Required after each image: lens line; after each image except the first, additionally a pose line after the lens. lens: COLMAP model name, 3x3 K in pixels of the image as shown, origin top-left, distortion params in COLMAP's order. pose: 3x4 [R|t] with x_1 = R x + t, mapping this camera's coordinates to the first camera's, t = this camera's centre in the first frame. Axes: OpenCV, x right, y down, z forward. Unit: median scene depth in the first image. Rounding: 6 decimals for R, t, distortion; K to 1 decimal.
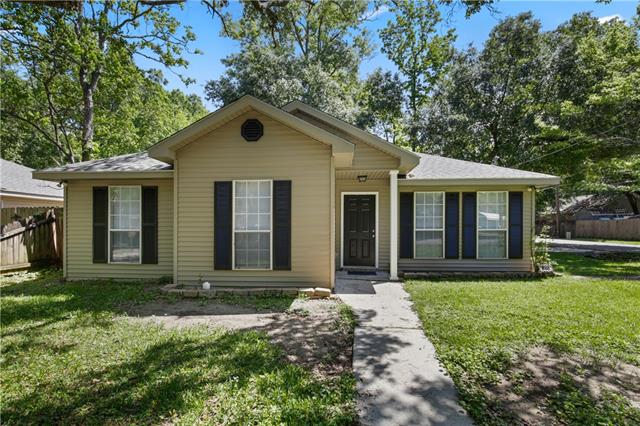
lens RADIAL K [[302.6, 0, 317.6], [0, 302.6, 212.4], [0, 0, 1]] dist [-0.000149, -0.000171]
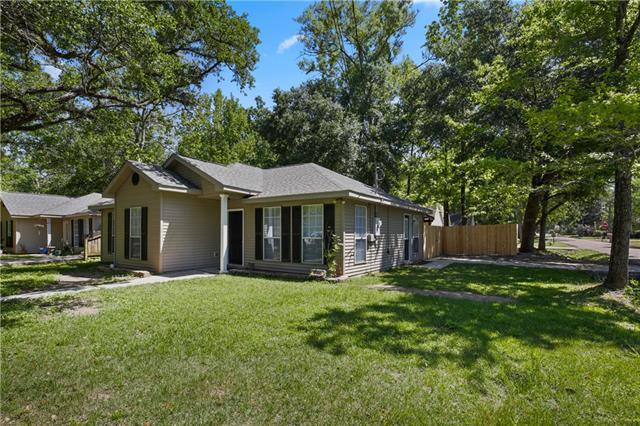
lens RADIAL K [[302.6, 0, 317.6], [0, 302.6, 212.4], [0, 0, 1]] dist [-0.000149, -0.000171]
pose [[0.860619, -0.030840, -0.508314, 1.167161], [0.019580, 0.999430, -0.027485, -0.007652], [0.508872, 0.013701, 0.860733, 0.027339]]
